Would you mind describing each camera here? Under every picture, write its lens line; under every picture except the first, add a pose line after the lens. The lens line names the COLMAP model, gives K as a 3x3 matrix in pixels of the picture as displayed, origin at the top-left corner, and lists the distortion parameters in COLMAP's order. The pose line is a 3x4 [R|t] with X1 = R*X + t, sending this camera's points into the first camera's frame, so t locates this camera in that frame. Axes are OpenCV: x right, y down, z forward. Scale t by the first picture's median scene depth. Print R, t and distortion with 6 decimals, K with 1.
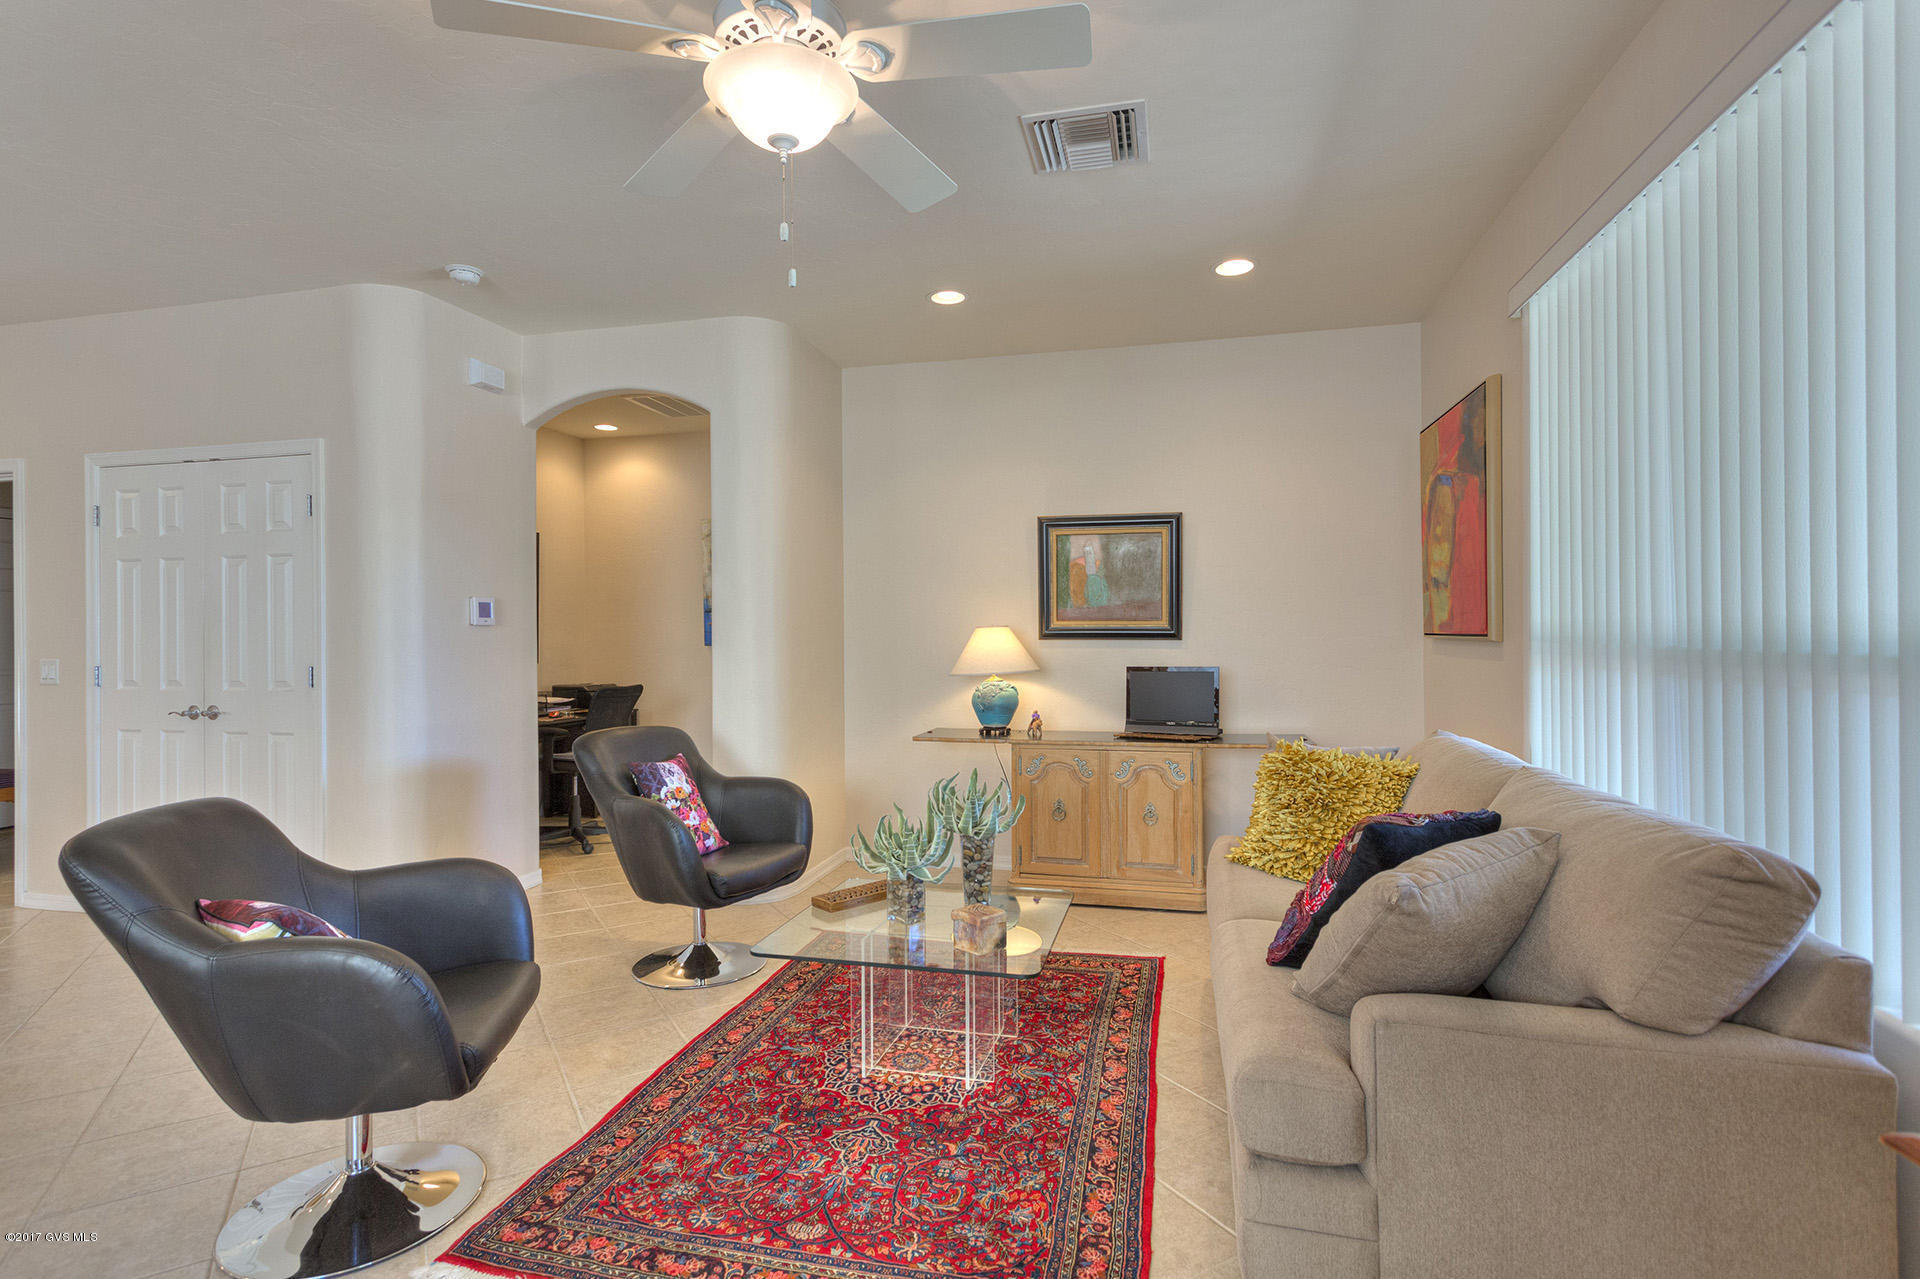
lens RADIAL K [[902.3, 0, 961.6], [0, 902.3, 634.2], [0, 0, 1]] dist [0.003616, 0.000189]
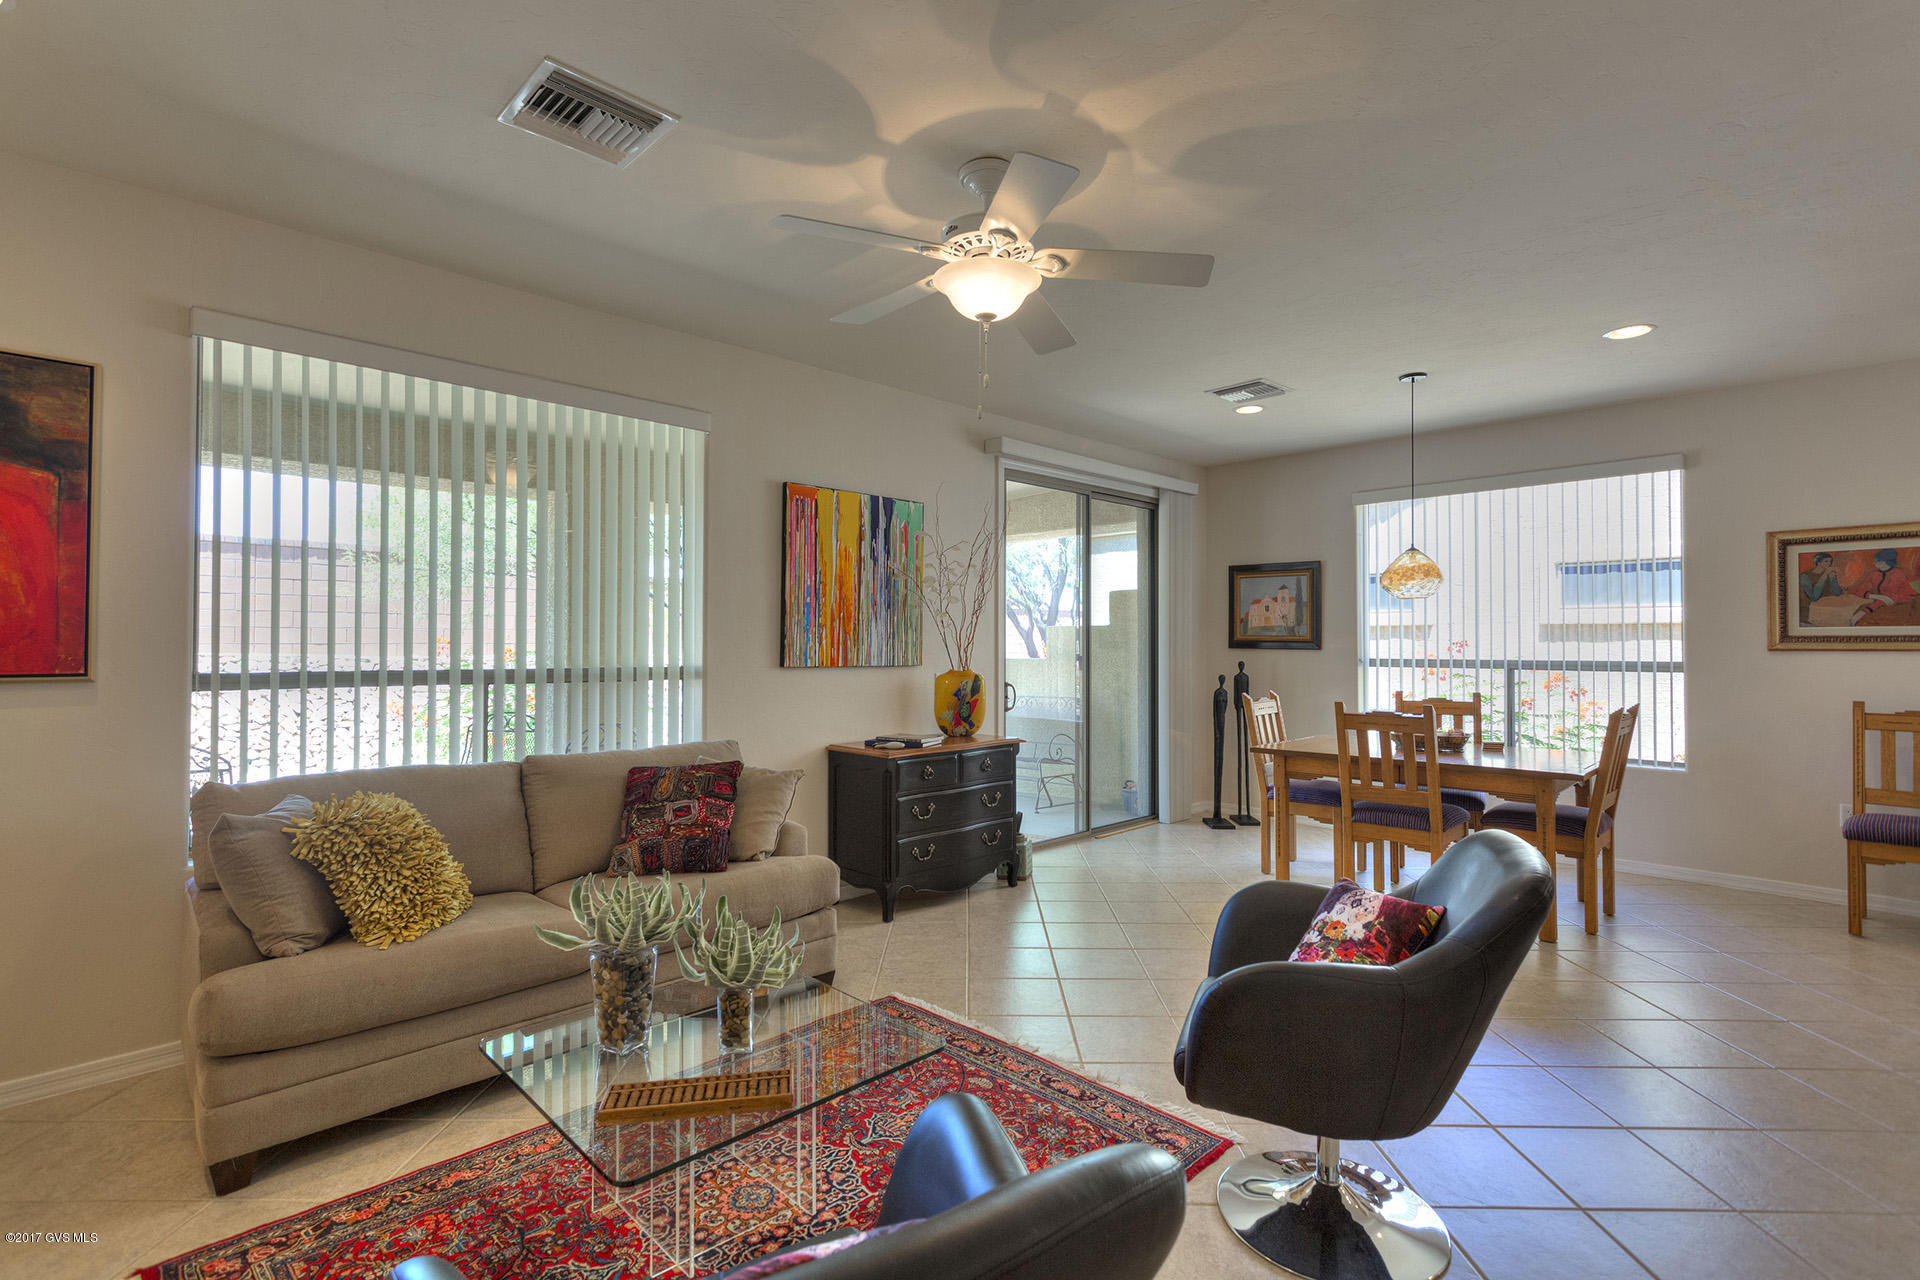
lens RADIAL K [[902.3, 0, 961.2], [0, 902.3, 635.1], [0, 0, 1]] dist [0.003616, 0.000189]
pose [[-0.844987, 0.010658, 0.534681, -0.434453], [0.004328, 0.999905, -0.013092, -0.015078], [-0.534770, -0.008749, -0.844952, 1.054891]]
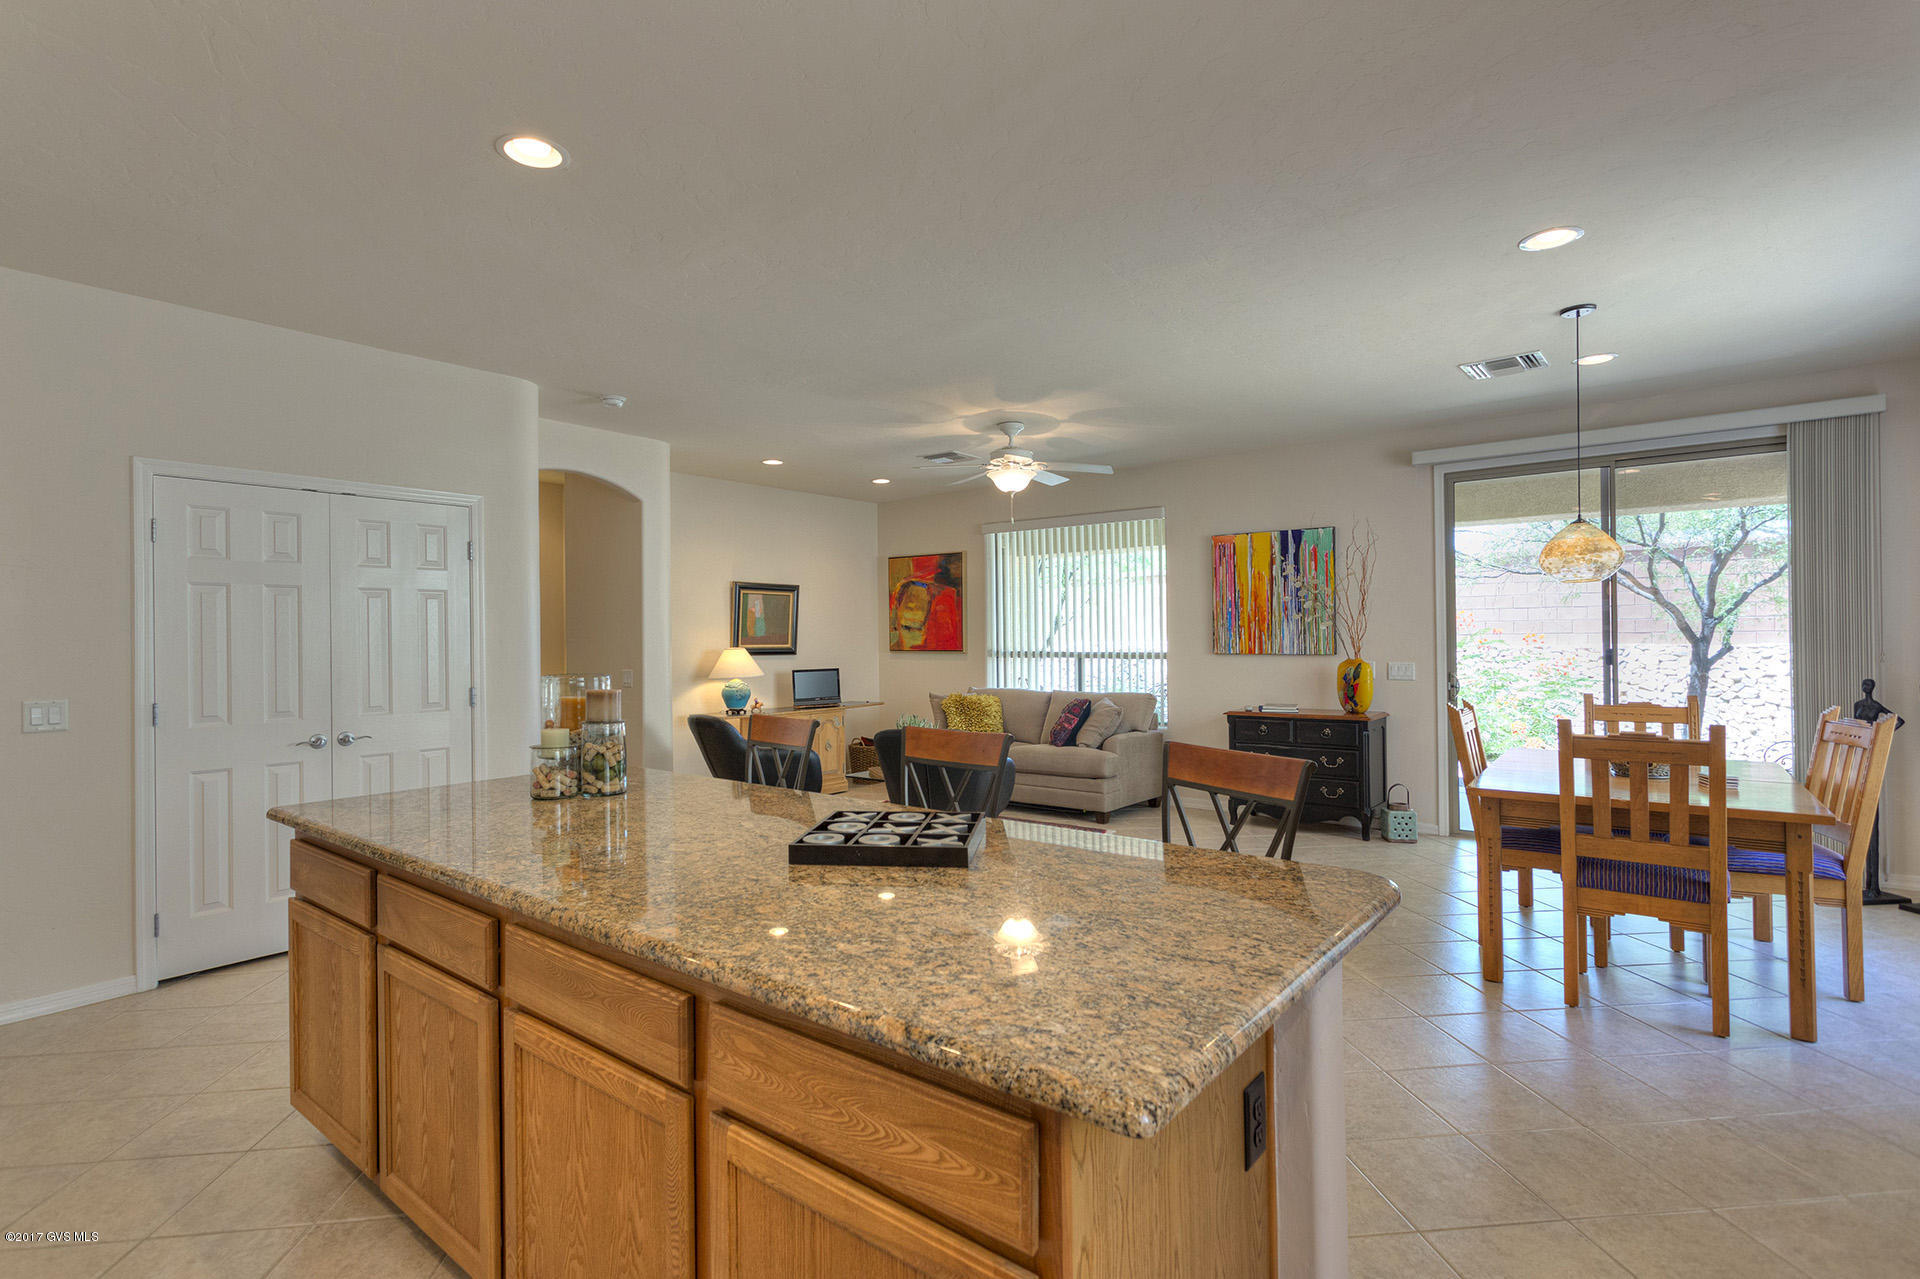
lens RADIAL K [[902.3, 0, 958.7], [0, 902.3, 638.5], [0, 0, 1]] dist [0.003616, 0.000189]
pose [[0.413445, 0.001161, 0.910528, -1.473430], [0.009138, 0.999944, -0.005424, -0.015274], [-0.910483, 0.010563, 0.413411, -0.060430]]
